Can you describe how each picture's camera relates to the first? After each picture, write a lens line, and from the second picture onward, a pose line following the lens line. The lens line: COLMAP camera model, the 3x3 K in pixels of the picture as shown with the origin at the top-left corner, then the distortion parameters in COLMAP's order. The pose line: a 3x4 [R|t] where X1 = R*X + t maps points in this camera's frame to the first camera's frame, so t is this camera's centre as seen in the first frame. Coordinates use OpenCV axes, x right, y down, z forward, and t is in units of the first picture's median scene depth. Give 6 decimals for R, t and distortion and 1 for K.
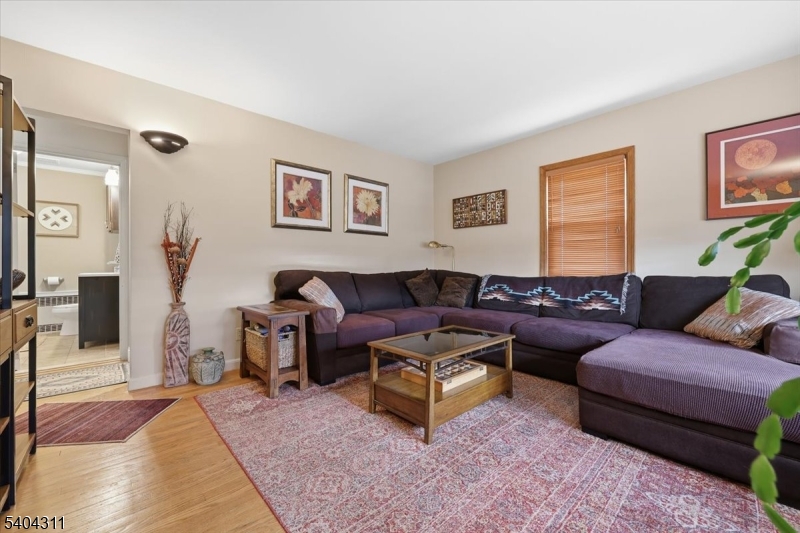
lens RADIAL K [[326.1, 0, 391.8], [0, 326.1, 265.1], [0, 0, 1]] dist [0.000625, 0.000203]
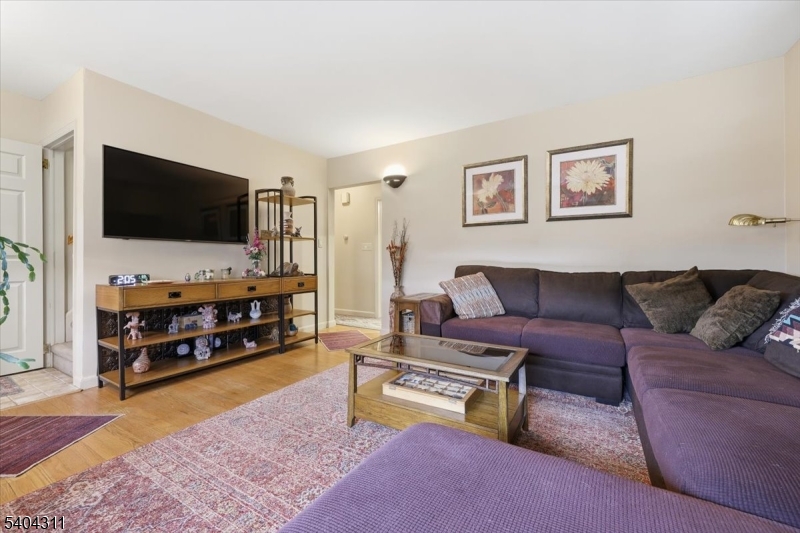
lens RADIAL K [[326.1, 0, 391.8], [0, 326.1, 265.1], [0, 0, 1]] dist [0.000625, 0.000203]
pose [[0.283310, 0.013582, -0.958932, 0.621127], [-0.000148, 0.999900, 0.014119, -0.000908], [0.959028, -0.003858, 0.283284, 0.435484]]
